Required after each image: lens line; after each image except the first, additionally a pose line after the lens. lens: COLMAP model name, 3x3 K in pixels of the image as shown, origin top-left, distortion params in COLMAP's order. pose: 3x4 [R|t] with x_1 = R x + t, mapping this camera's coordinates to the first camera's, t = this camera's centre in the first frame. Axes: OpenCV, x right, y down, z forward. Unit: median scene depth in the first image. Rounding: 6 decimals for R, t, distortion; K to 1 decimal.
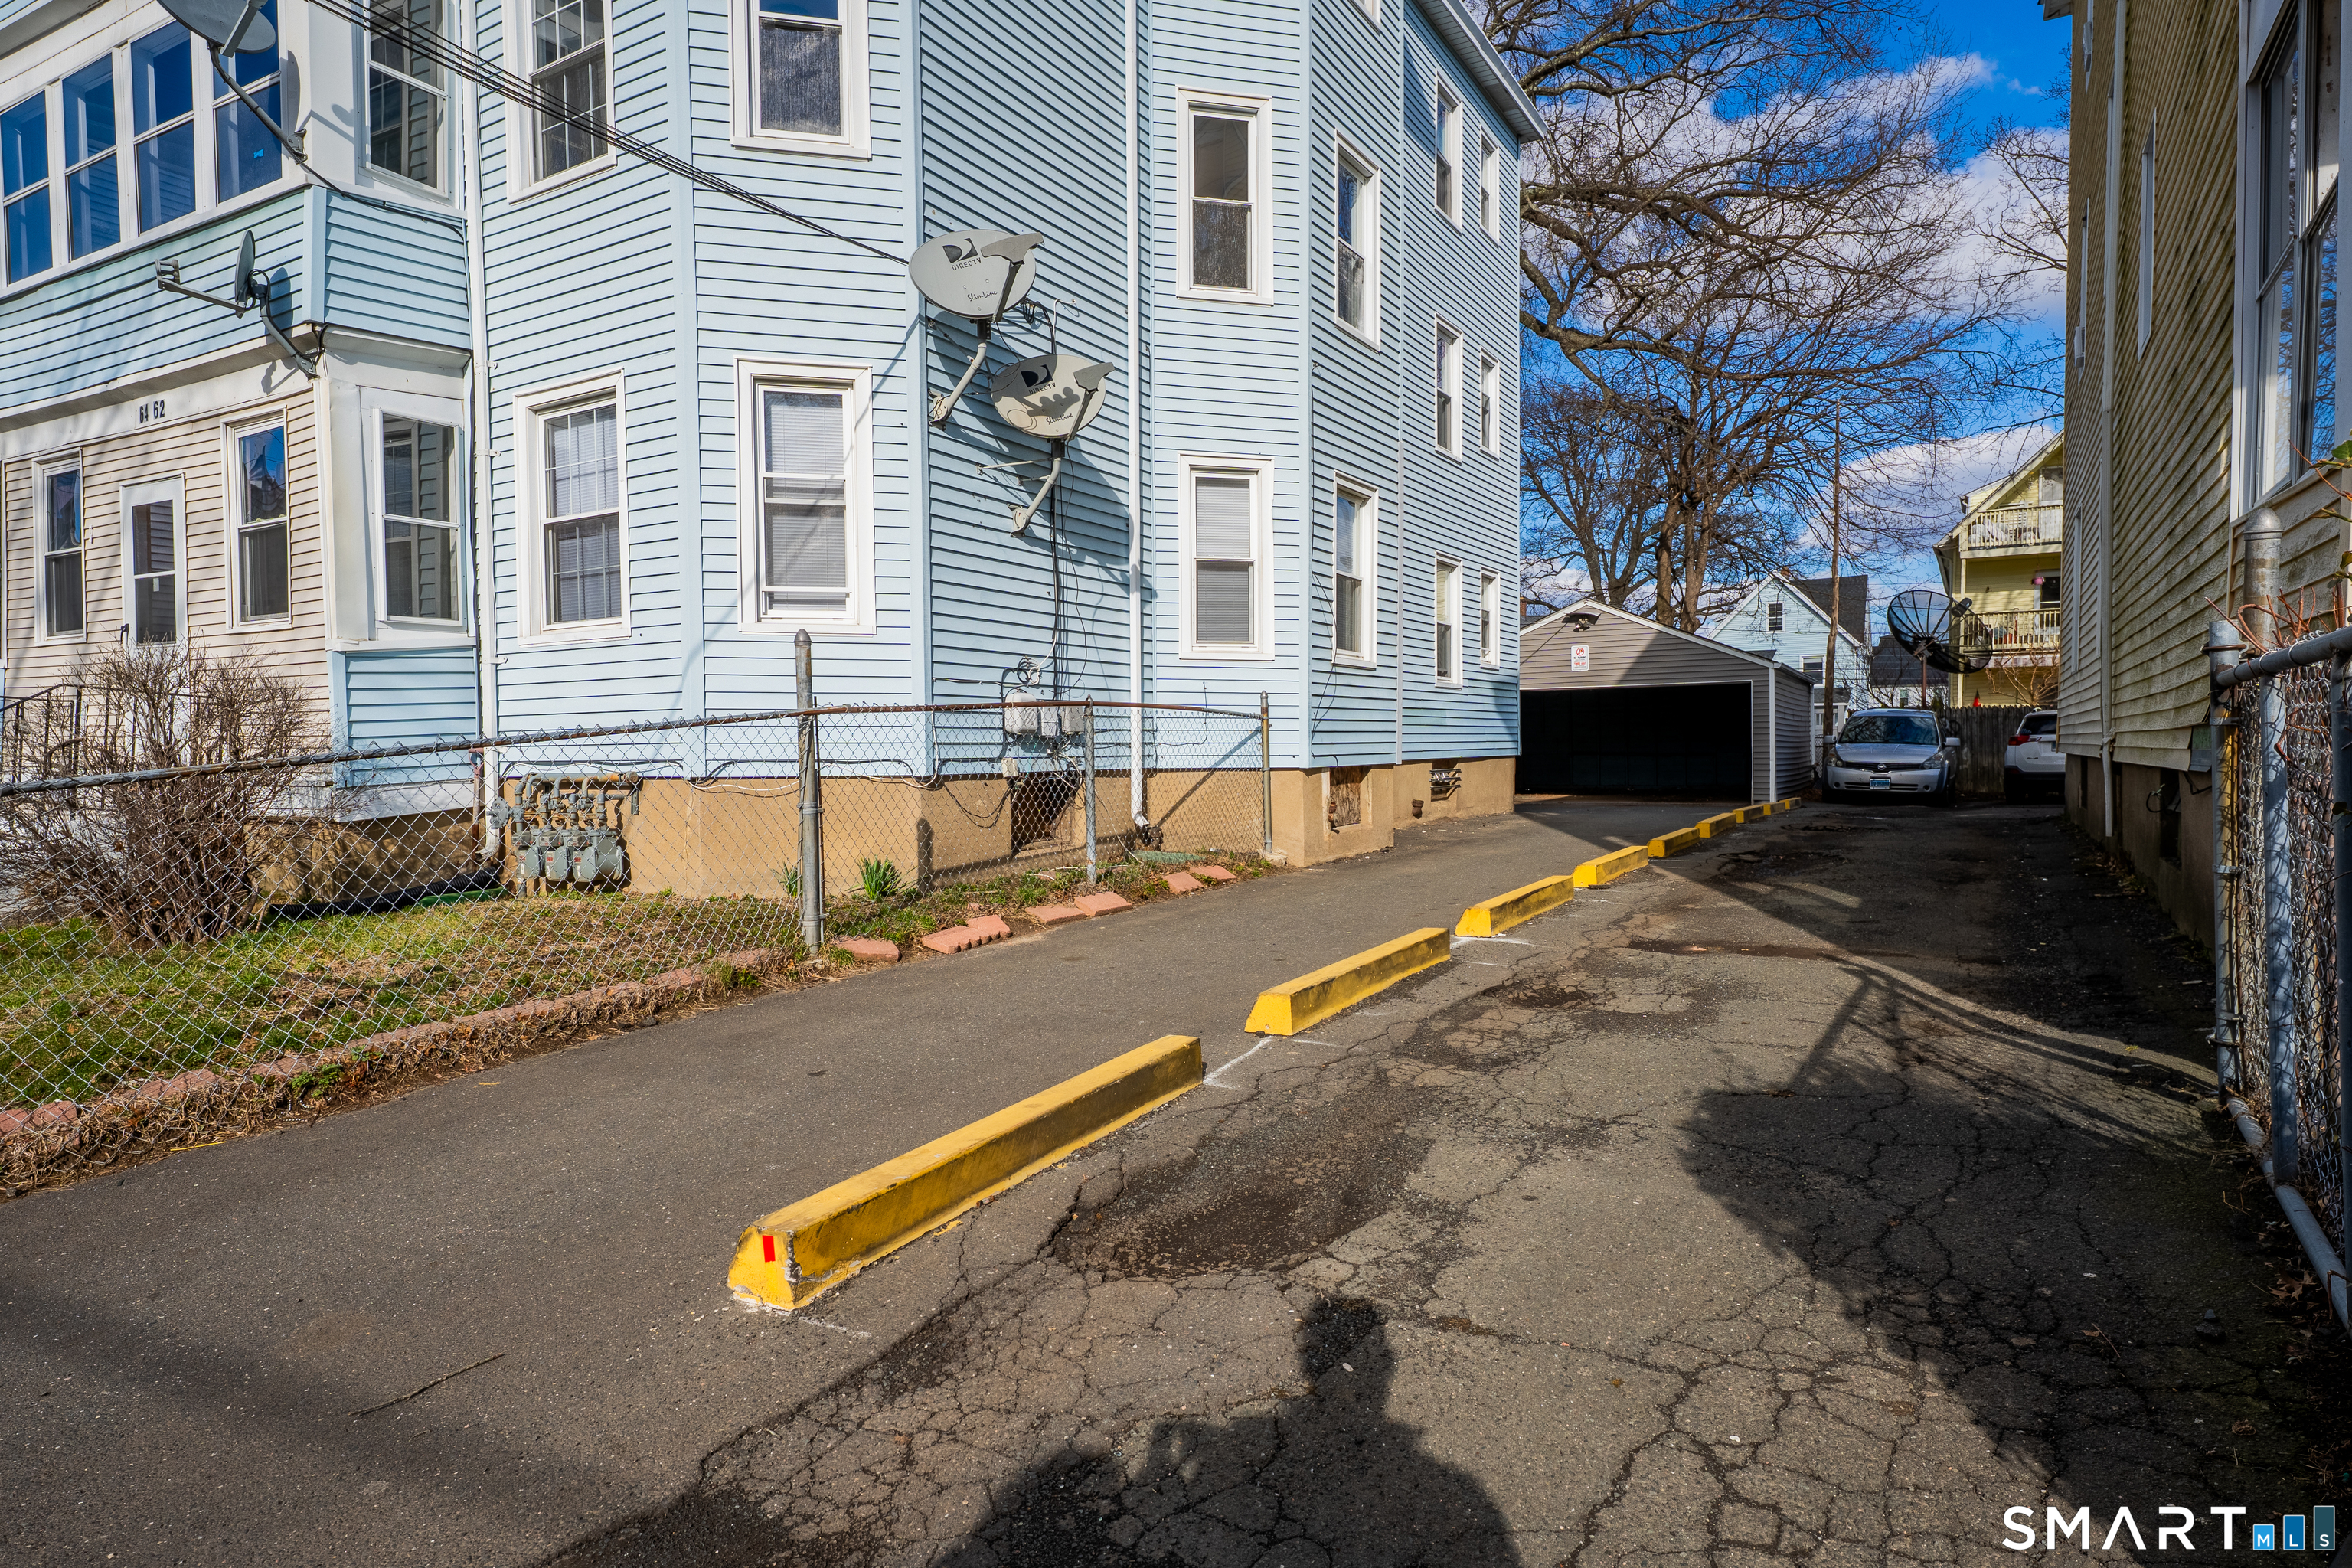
lens RADIAL K [[1362.8, 0, 1176.0], [0, 1362.8, 784.0], [0, 0, 1]] dist [0.004077, 0.001416]
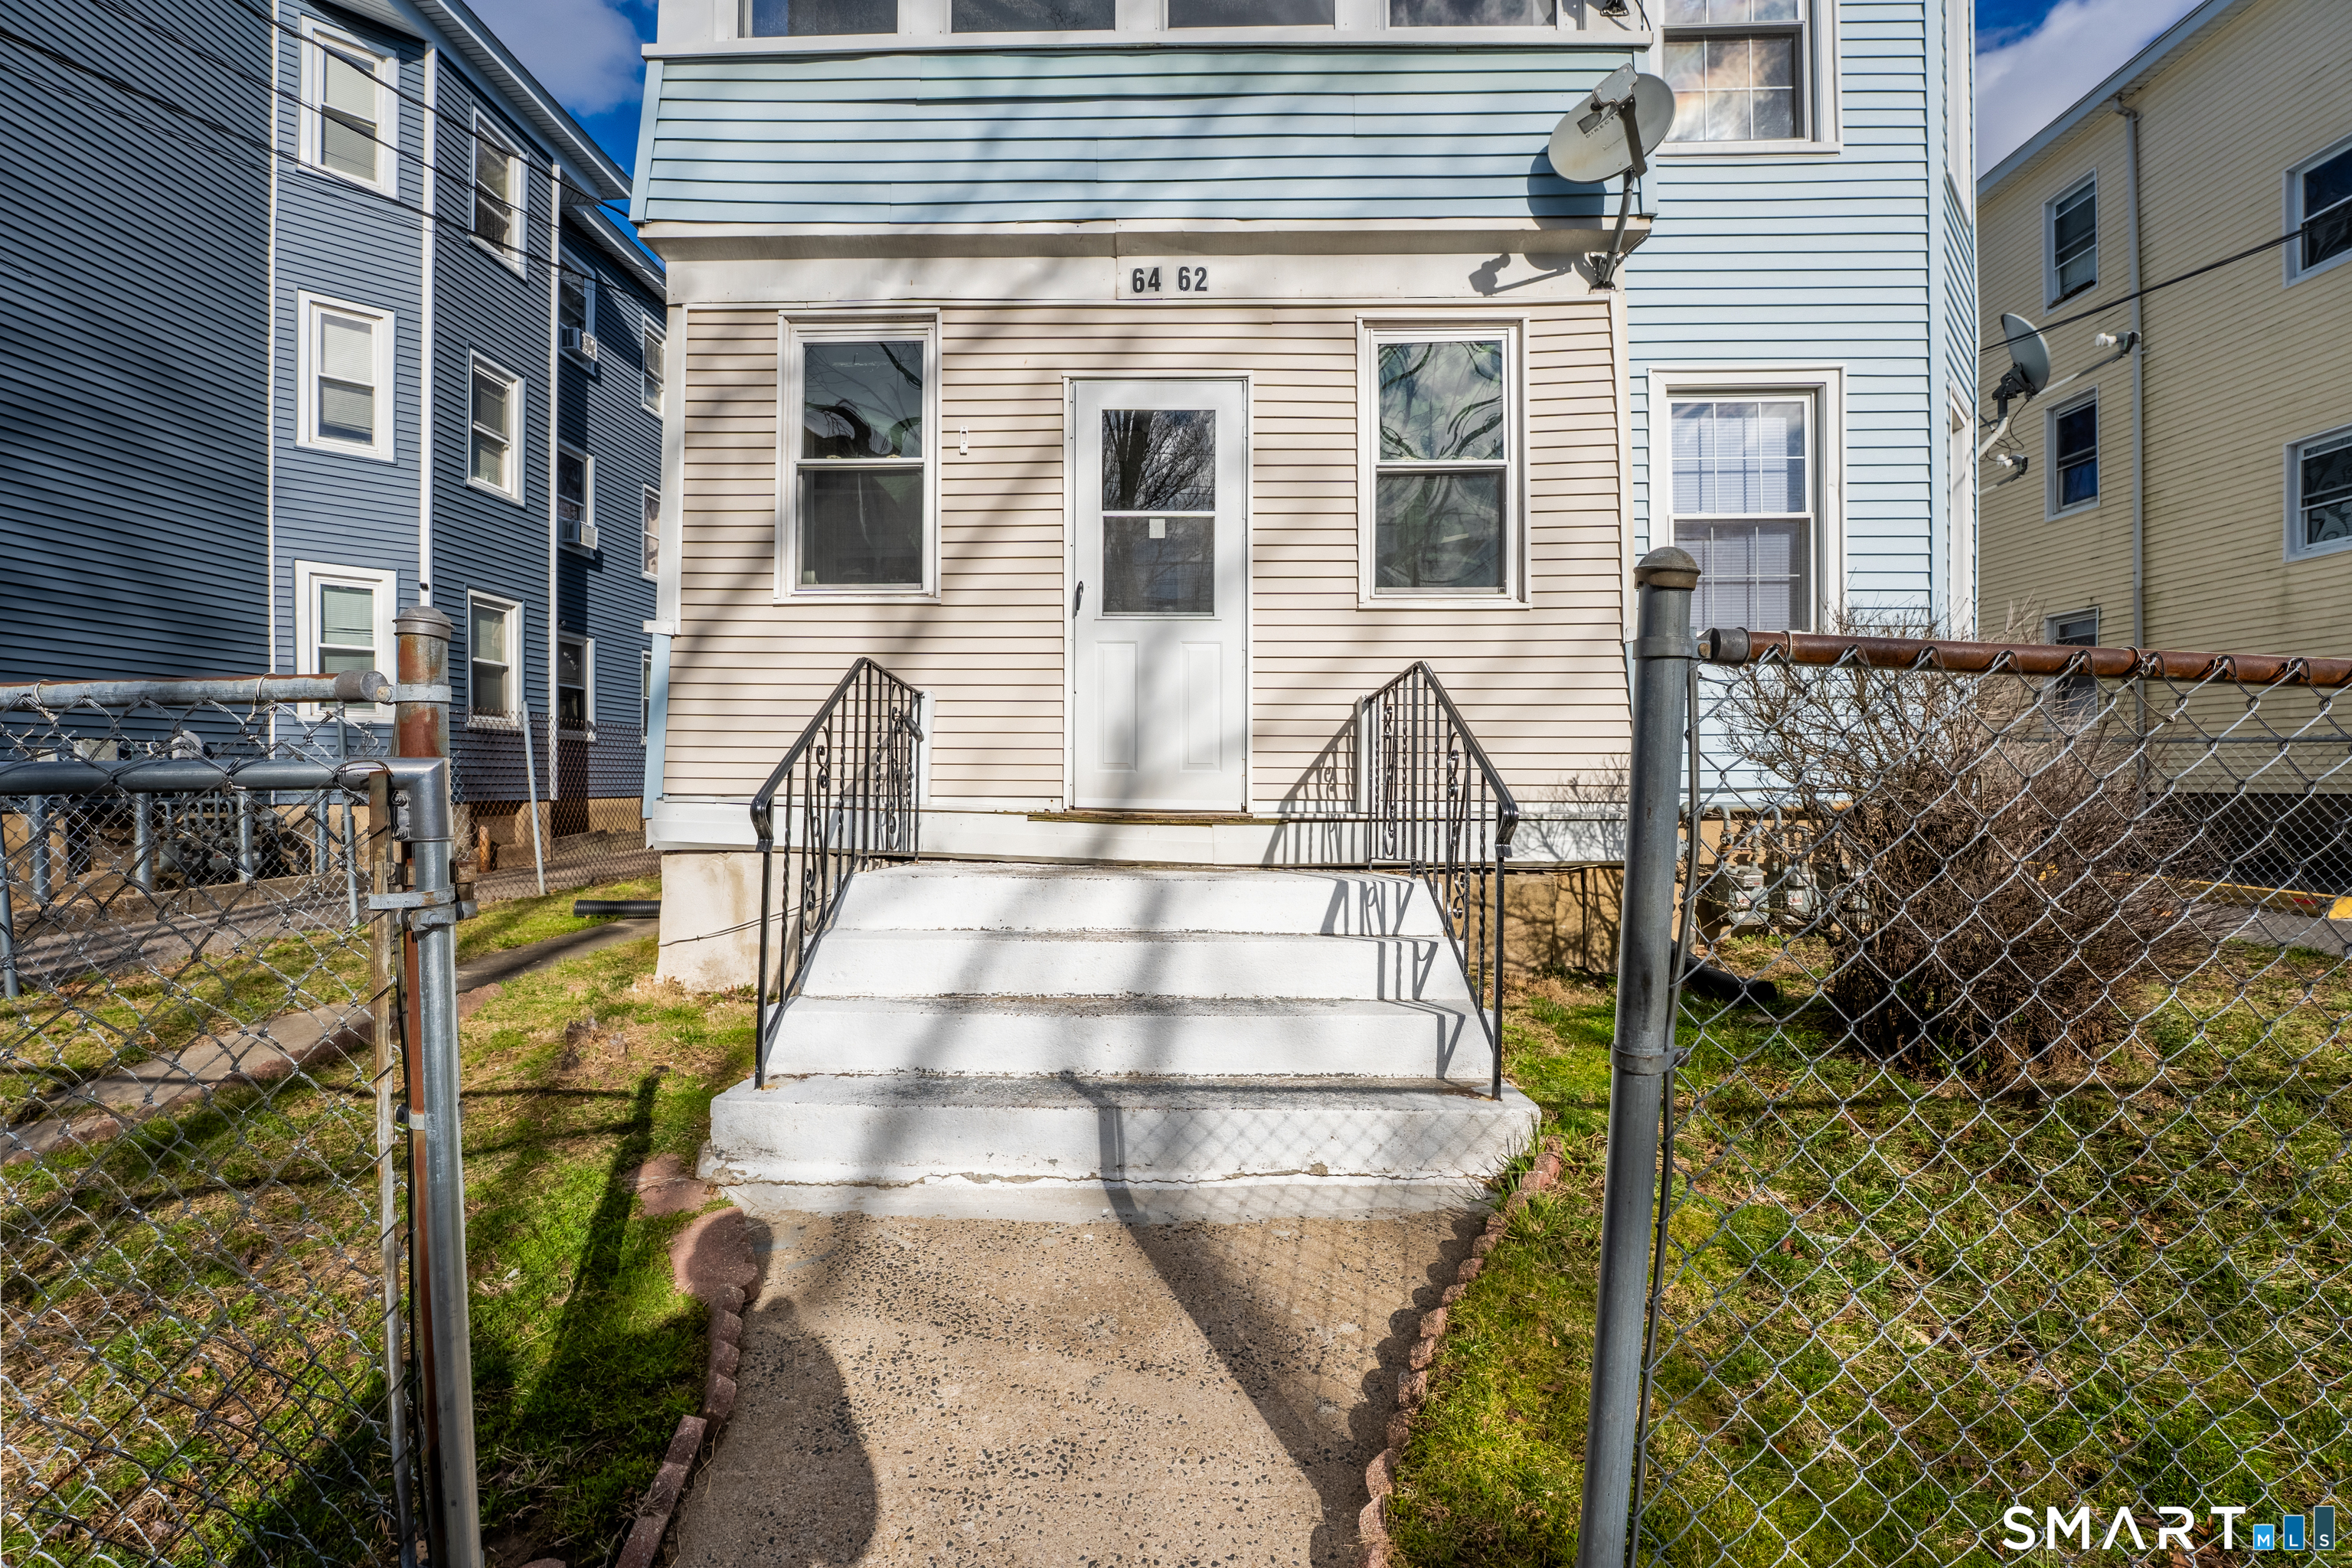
lens RADIAL K [[958.2, 0, 1176.0], [0, 958.2, 784.0], [0, 0, 1]] dist [-0.033851, 0.005190]
pose [[0.876112, 0.007725, 0.482046, -0.978053], [0.005482, 0.999647, -0.025984, -0.005813], [-0.482076, 0.025407, 0.875761, 0.587645]]
